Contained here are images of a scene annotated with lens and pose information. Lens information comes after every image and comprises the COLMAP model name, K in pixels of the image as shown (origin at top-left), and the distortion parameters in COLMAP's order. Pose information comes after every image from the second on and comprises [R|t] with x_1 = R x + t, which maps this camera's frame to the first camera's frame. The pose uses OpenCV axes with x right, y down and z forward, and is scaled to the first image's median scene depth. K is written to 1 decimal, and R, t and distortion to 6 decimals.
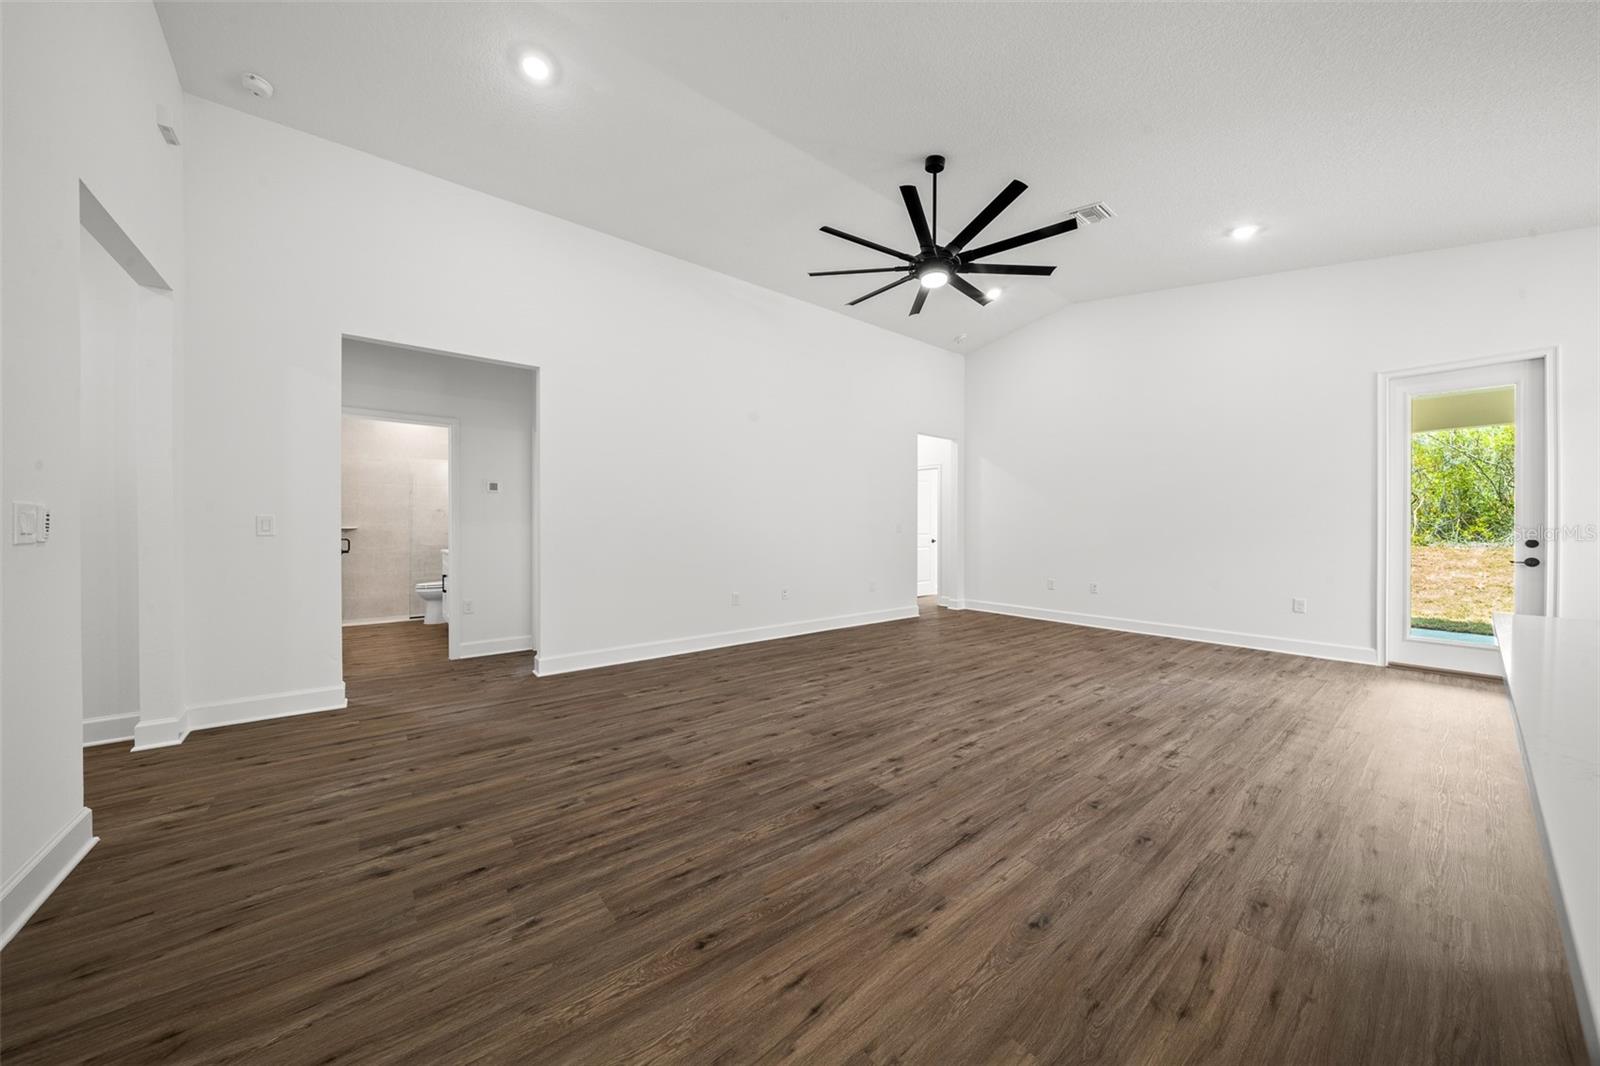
lens RADIAL K [[540.4, 0, 805.7], [0, 540.4, 526.3], [0, 0, 1]] dist [-0.001284, -0.000106]
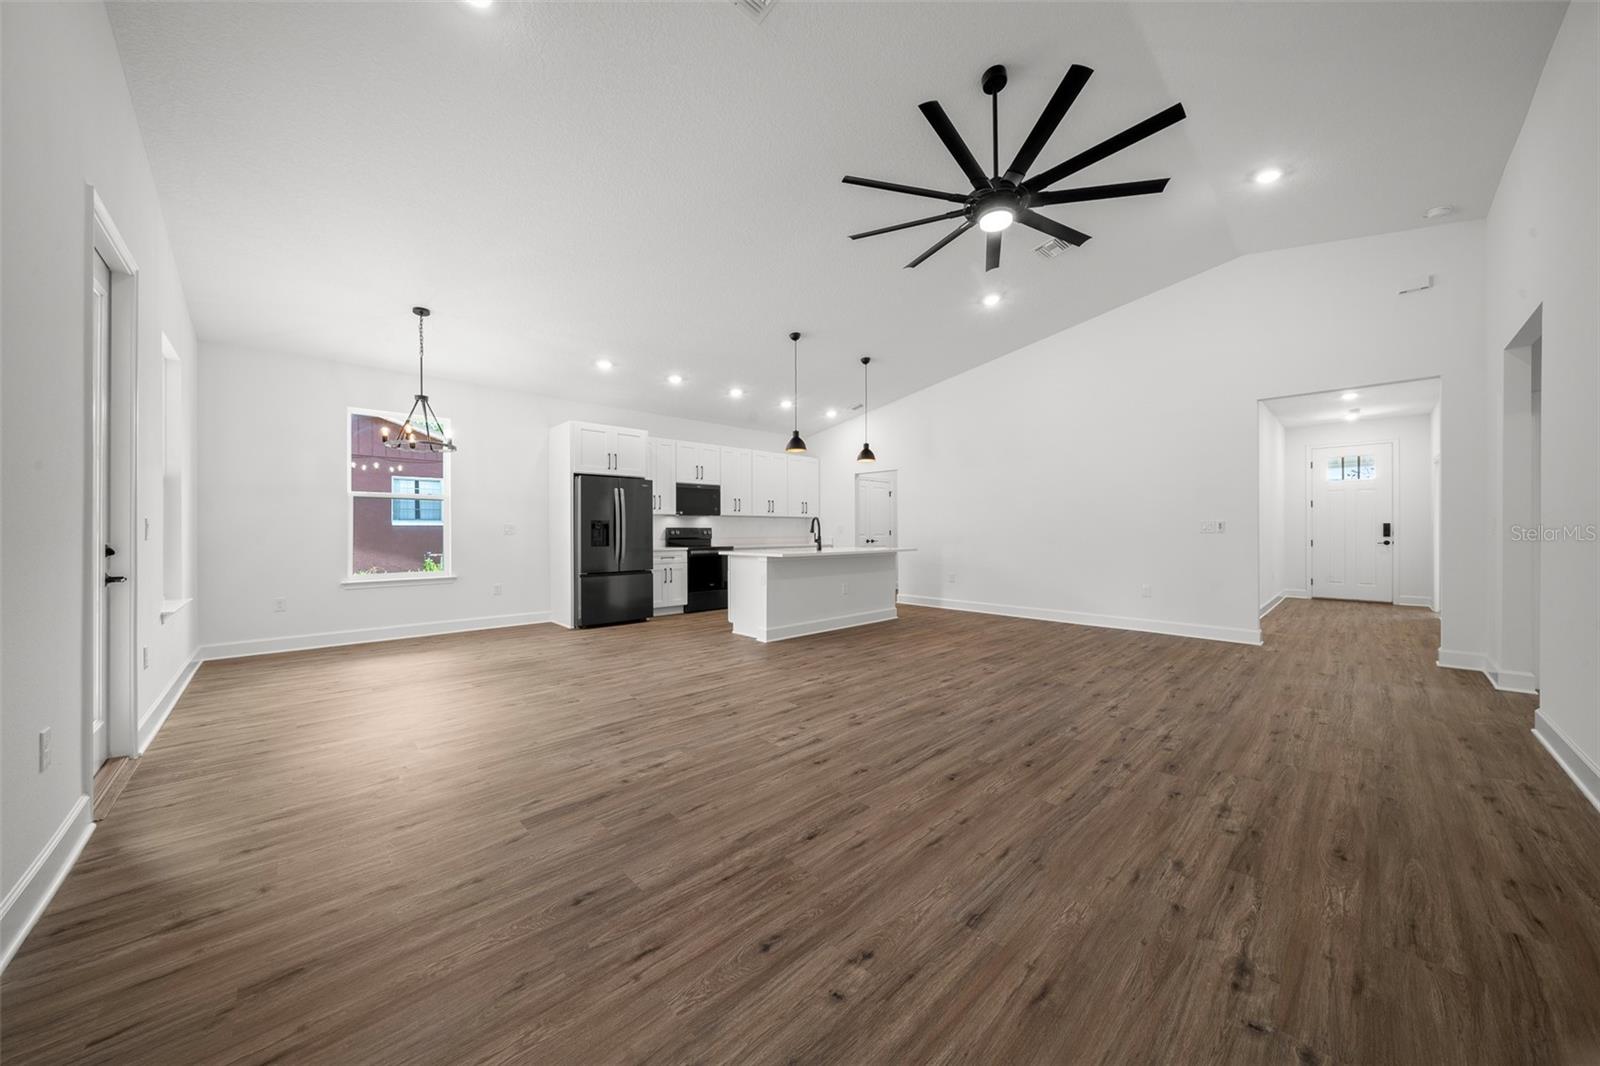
lens RADIAL K [[542.8, 0, 800.0], [0, 542.8, 533.0], [0, 0, 1]] dist [-0.008396, -0.000133]
pose [[-0.997088, 0.000423, -0.076257, 0.737477], [0.000125, 0.999992, 0.003917, 0.010800], [0.076258, 0.003896, -0.997081, 2.222896]]
